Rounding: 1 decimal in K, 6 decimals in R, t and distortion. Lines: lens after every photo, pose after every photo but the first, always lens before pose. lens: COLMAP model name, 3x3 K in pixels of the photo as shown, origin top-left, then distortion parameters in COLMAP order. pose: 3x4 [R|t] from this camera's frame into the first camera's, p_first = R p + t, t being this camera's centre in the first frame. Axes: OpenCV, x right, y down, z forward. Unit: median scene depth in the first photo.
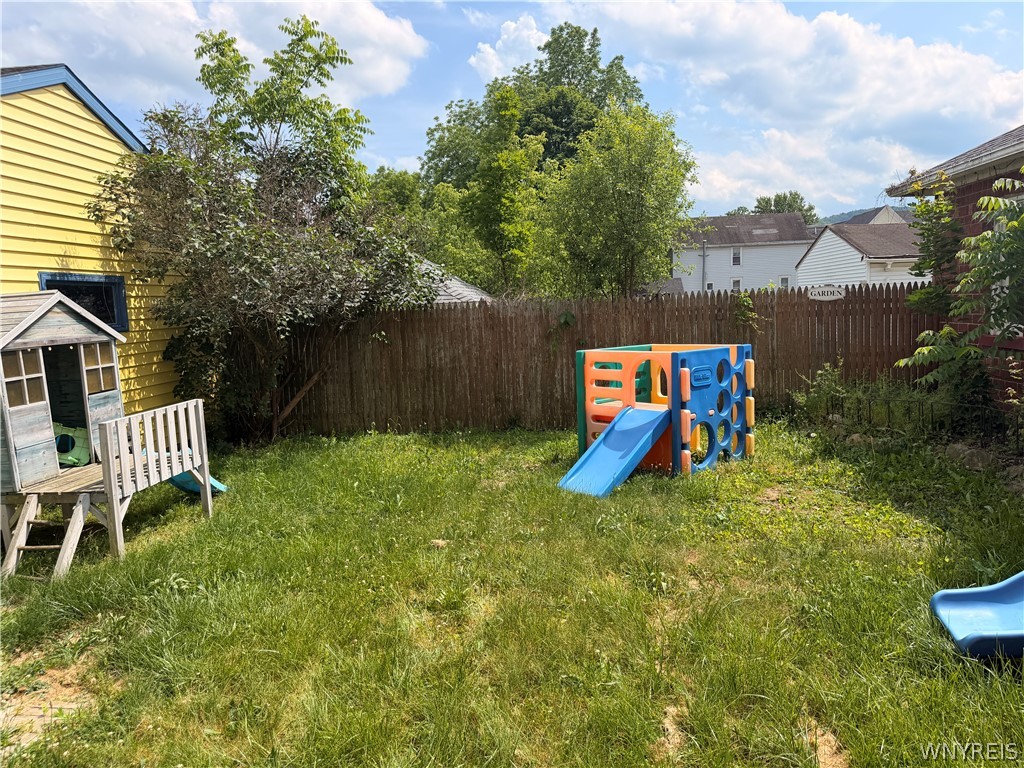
lens RADIAL K [[734.8, 0, 562.1], [0, 734.8, 379.5], [0, 0, 1]] dist [-0.028553, 0.003520]
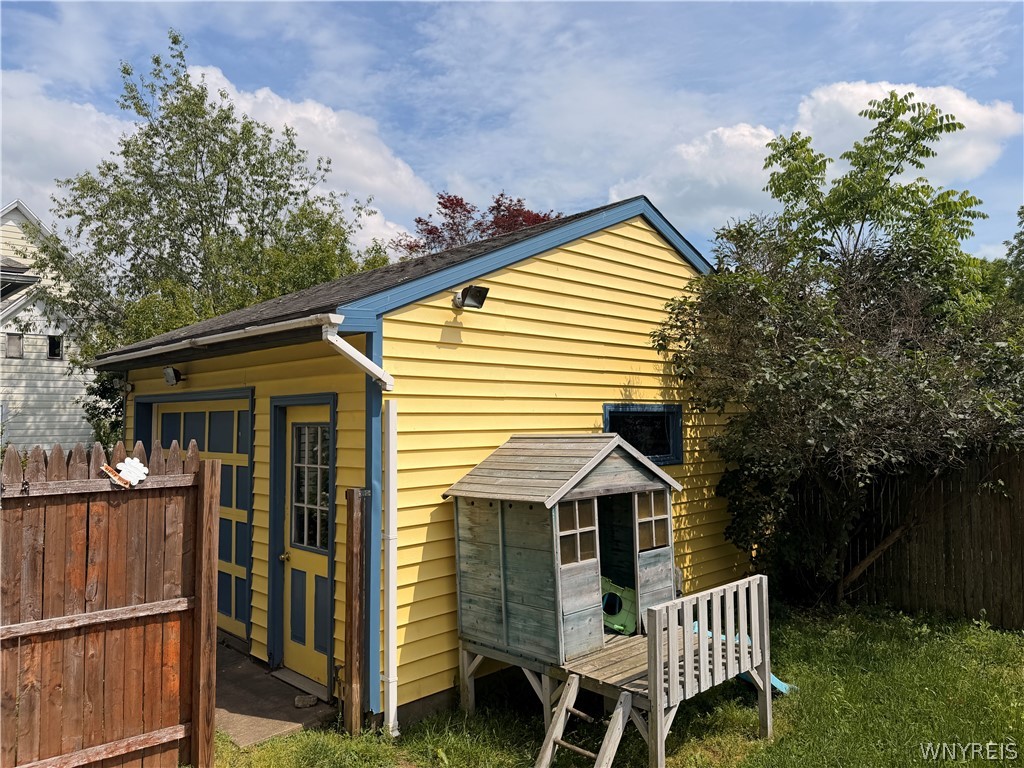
lens RADIAL K [[716.7, 0, 512.0], [0, 716.7, 384.0], [0, 0, 1]] dist [0.132103, -0.170788]
pose [[0.723911, 0.000031, -0.689894, -0.142189], [-0.092507, 0.990974, -0.097024, -0.068705], [0.683663, 0.134057, 0.717379, 0.213373]]
